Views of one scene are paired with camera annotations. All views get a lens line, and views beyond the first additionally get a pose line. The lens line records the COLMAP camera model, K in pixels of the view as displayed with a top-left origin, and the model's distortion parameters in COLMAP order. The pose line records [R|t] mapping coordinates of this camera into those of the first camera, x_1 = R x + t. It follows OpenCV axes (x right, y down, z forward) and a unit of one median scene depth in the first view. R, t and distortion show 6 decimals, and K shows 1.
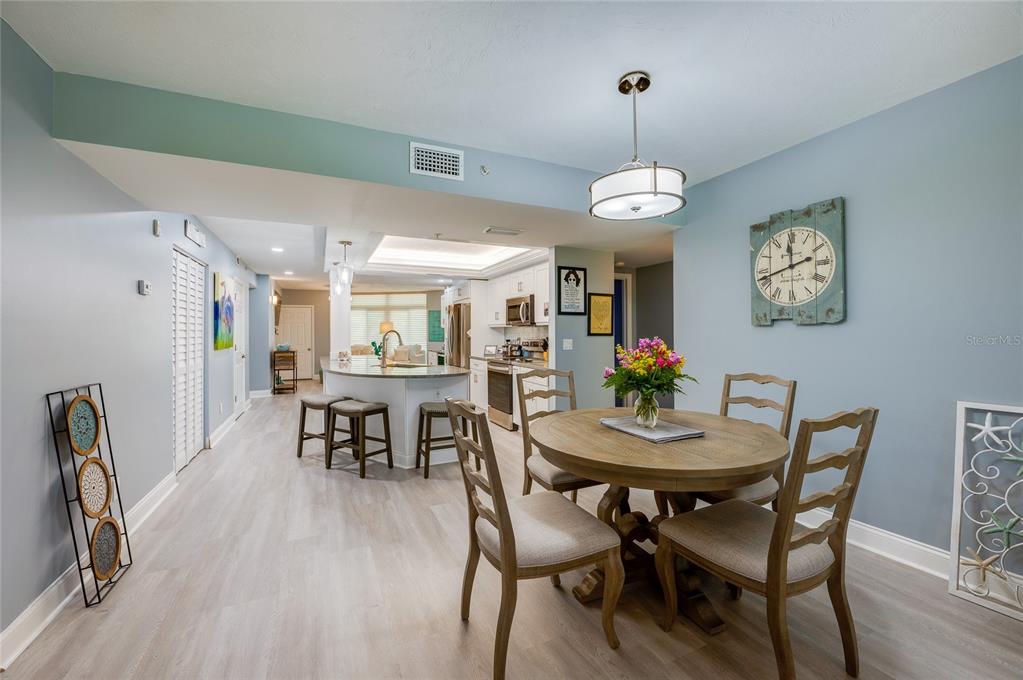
lens RADIAL K [[413.1, 0, 506.8], [0, 413.1, 331.8], [0, 0, 1]] dist [-0.002554, -0.000167]
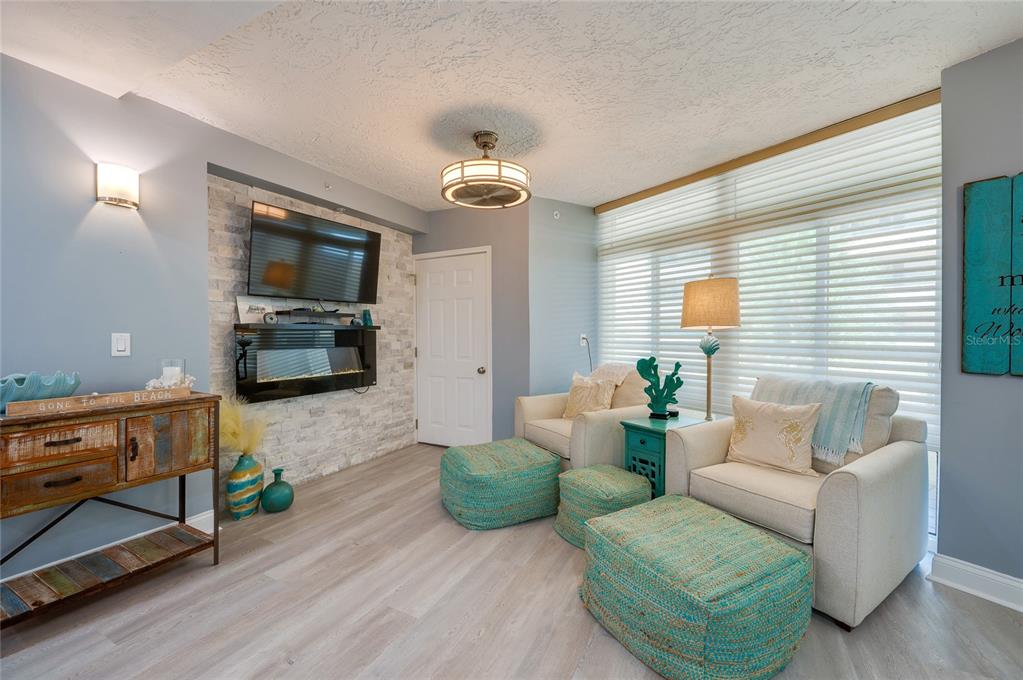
lens RADIAL K [[412.3, 0, 515.3], [0, 412.3, 337.2], [0, 0, 1]] dist [-0.001320, -0.000128]
pose [[0.629934, 0.017462, -0.776452, -0.416116], [0.000250, 0.999743, 0.022686, 0.012993], [0.776648, -0.014485, 0.629768, 1.806422]]
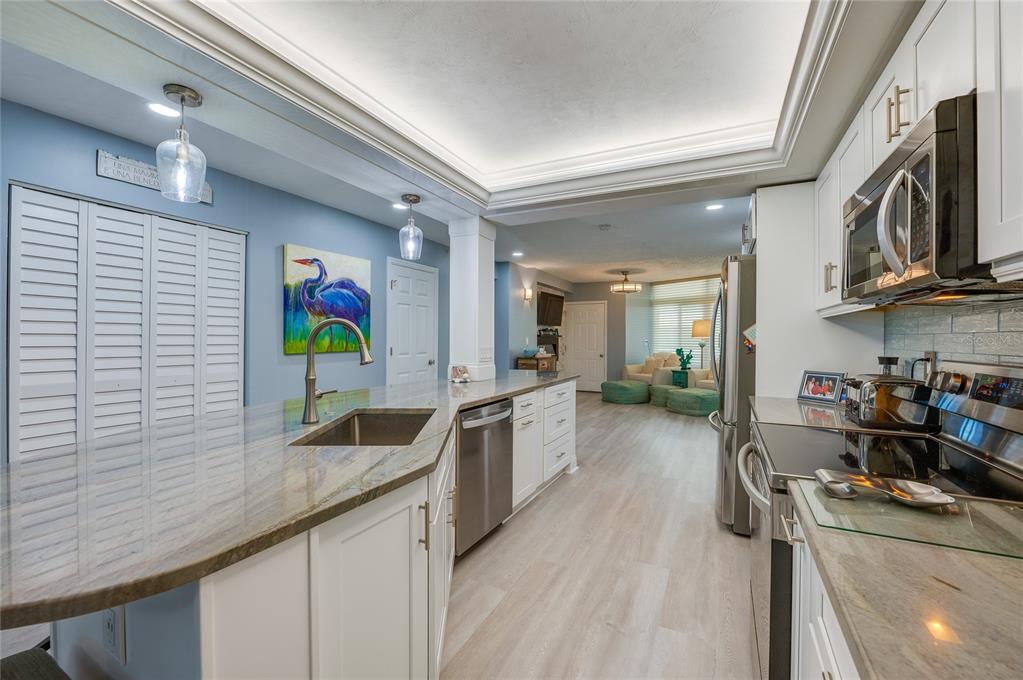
lens RADIAL K [[412.3, 0, 515.3], [0, 412.3, 337.2], [0, 0, 1]] dist [-0.001320, -0.000128]
pose [[0.630263, 0.010130, -0.776316, 0.084787], [-0.008090, 0.999946, 0.006481, 0.006664], [0.776340, 0.002196, 0.630311, 0.824052]]
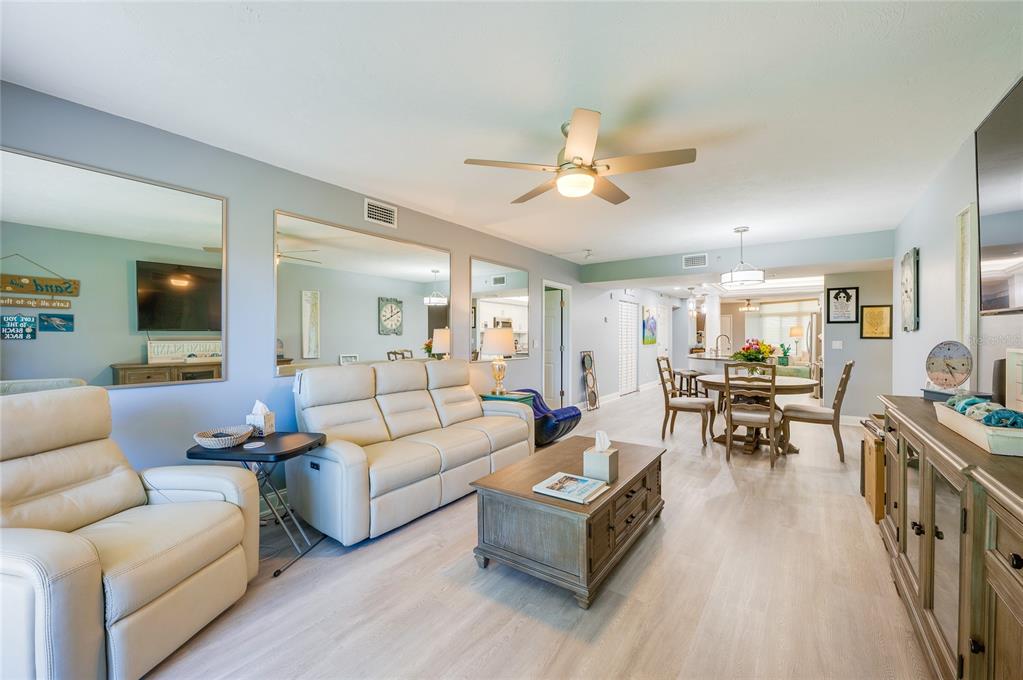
lens RADIAL K [[411.7, 0, 511.5], [0, 411.7, 340.0], [0, 0, 1]] dist [-0.021986, -0.000041]
pose [[0.495818, 0.010664, -0.868361, 0.680037], [-0.000023, 0.999925, 0.012267, -0.001711], [0.868426, -0.006062, 0.495781, -0.524879]]
